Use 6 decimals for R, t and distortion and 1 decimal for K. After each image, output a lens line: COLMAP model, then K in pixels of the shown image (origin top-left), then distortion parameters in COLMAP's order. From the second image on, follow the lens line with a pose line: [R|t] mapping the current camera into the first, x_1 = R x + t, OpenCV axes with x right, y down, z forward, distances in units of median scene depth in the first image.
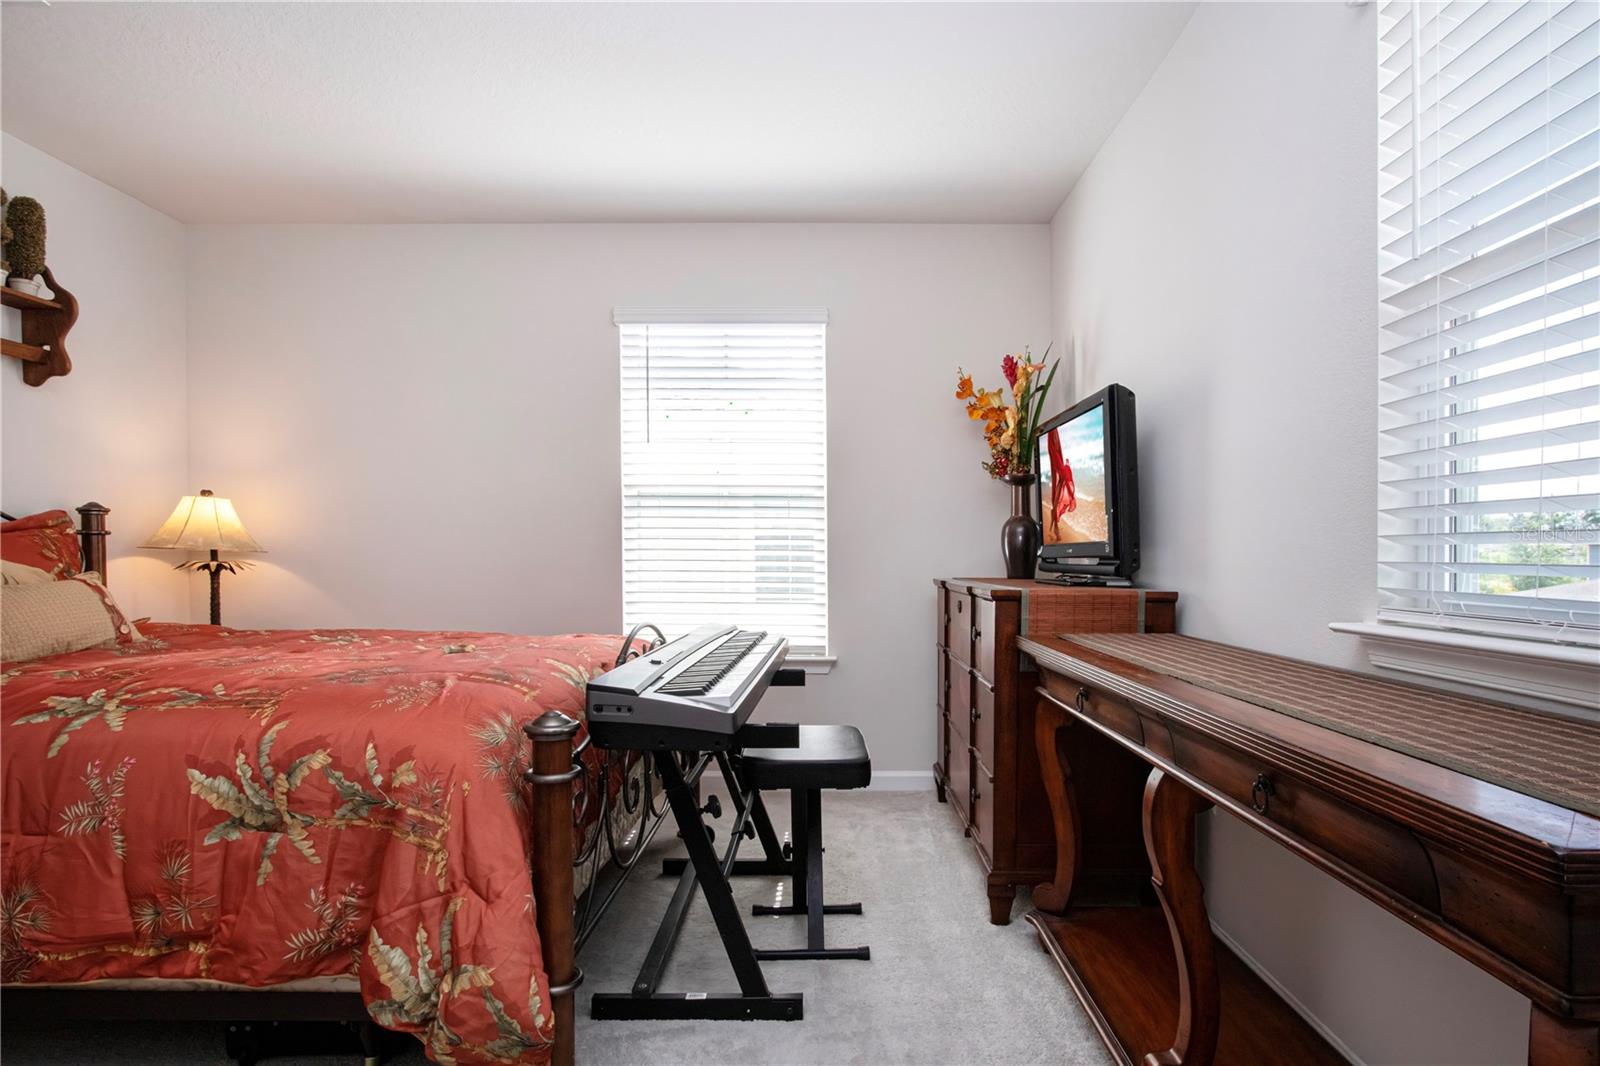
lens RADIAL K [[821.6, 0, 794.1], [0, 821.6, 547.7], [0, 0, 1]] dist [-0.007692, 0.000287]
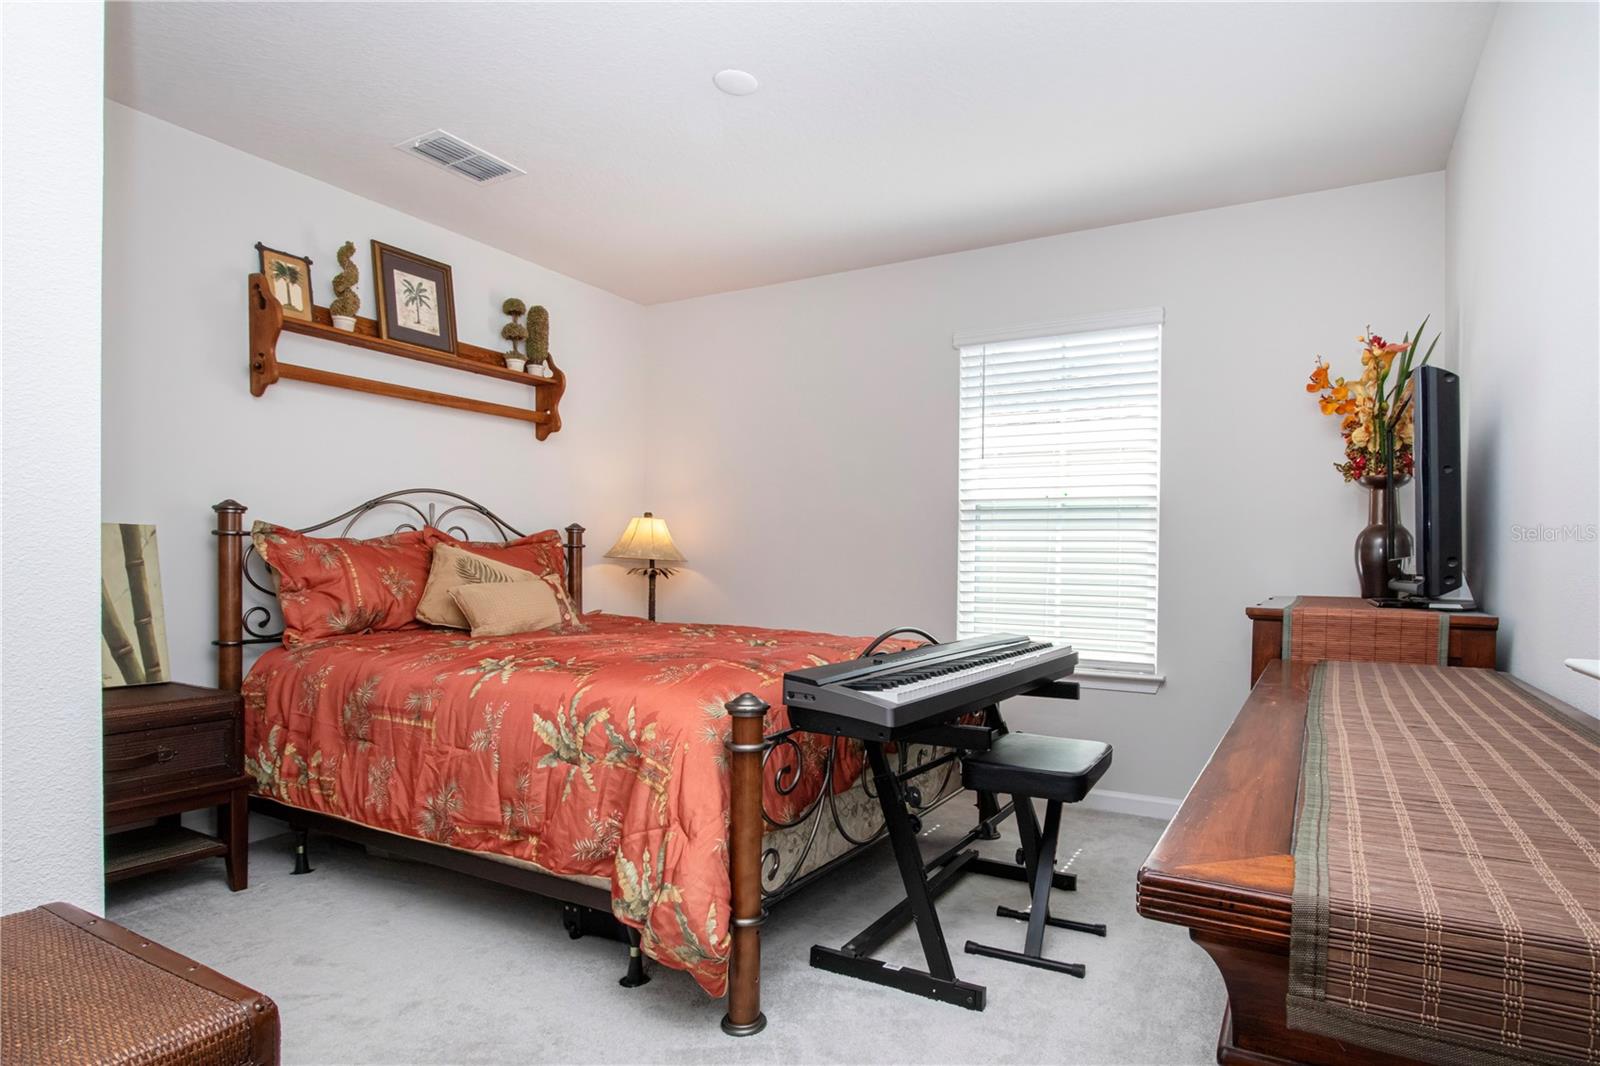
lens RADIAL K [[797.1, 0, 798.0], [0, 797.1, 557.8], [0, 0, 1]] dist [-0.013963, 0.000747]
pose [[0.888033, 0.005272, -0.459750, 0.296120], [-0.006527, 0.999978, -0.001141, 0.001045], [0.459734, 0.004014, 0.888048, -0.008680]]
